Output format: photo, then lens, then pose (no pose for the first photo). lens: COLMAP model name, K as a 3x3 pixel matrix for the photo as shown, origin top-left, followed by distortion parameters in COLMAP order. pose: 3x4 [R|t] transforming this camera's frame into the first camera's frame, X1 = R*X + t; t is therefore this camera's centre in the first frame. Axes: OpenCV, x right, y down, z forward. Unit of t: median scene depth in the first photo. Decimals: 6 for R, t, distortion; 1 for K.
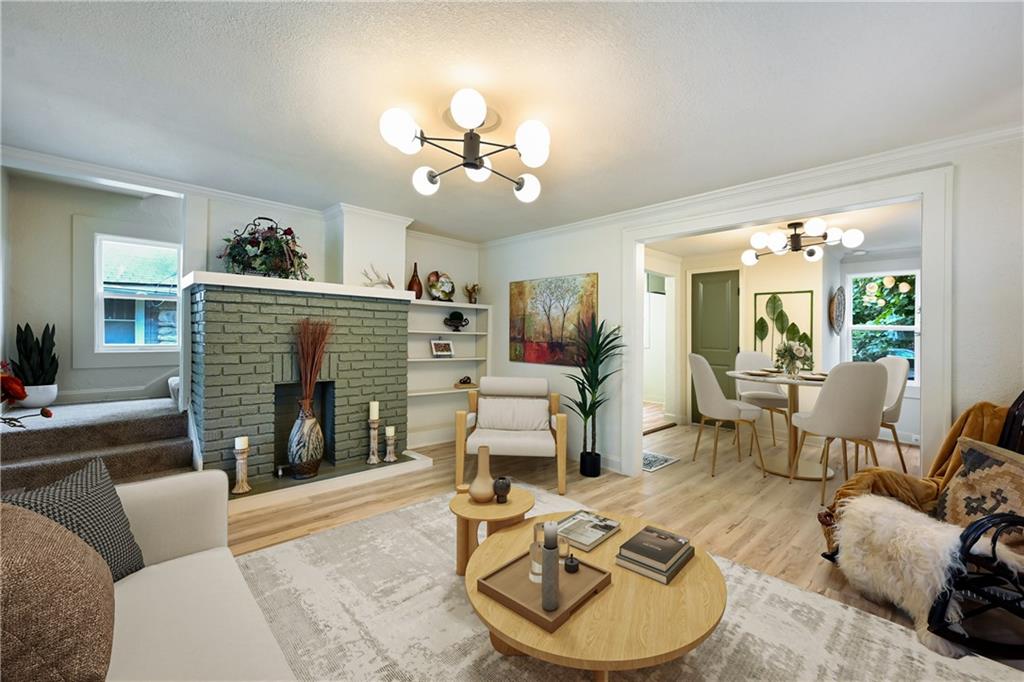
lens RADIAL K [[413.9, 0, 511.8], [0, 413.9, 334.4], [0, 0, 1]] dist [0.003620, -0.000028]
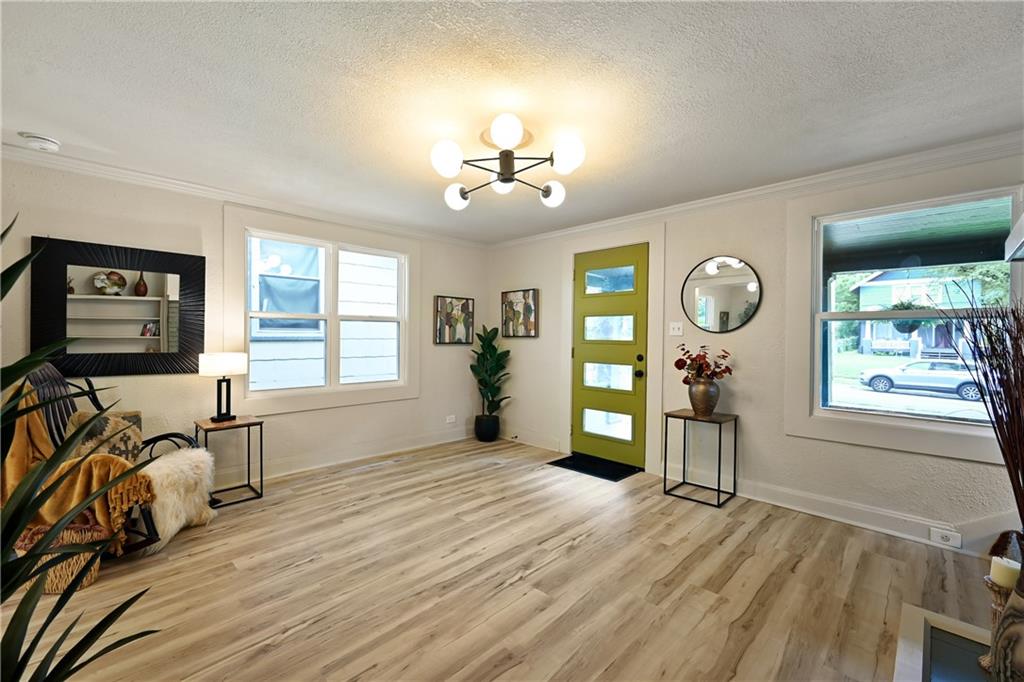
lens RADIAL K [[430.8, 0, 515.1], [0, 430.8, 339.5], [0, 0, 1]] dist [0.000459, 0.000144]
pose [[-0.998687, -0.028371, -0.042658, -0.035638], [-0.028653, 0.999571, 0.006011, -0.000763], [0.042469, 0.007225, -0.999072, 1.186198]]
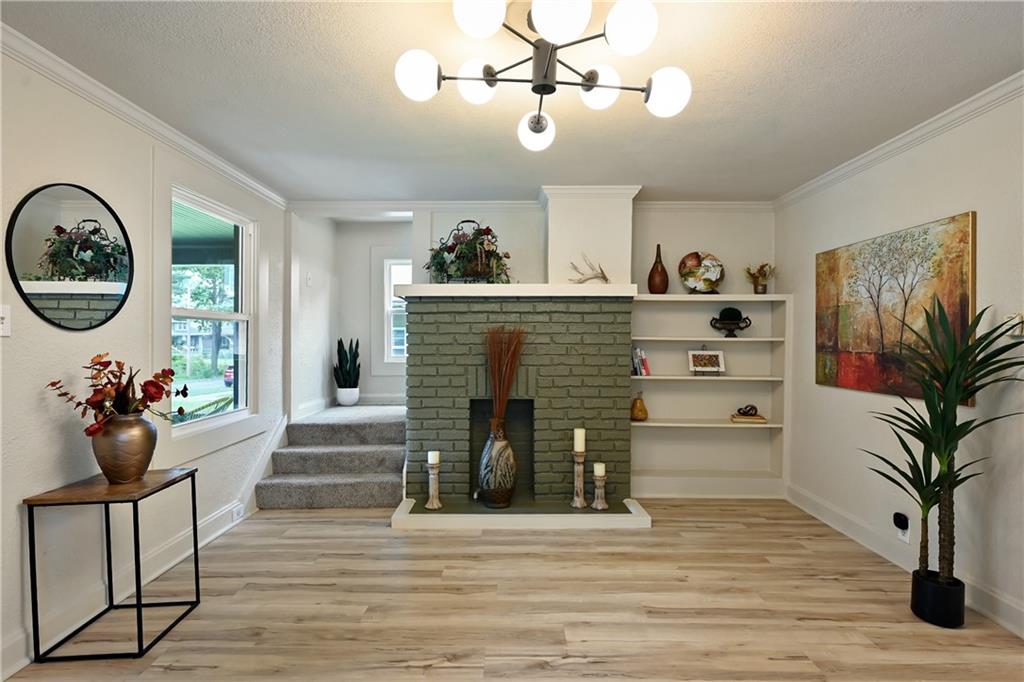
lens RADIAL K [[510.1, 0, 514.8], [0, 510.1, 344.8], [0, 0, 1]] dist [0.001651, 0.001256]
pose [[0.731388, -0.011773, -0.681860, 0.241332], [0.013835, 0.999901, -0.002424, 0.003259], [0.681822, -0.007661, 0.731478, 0.206319]]
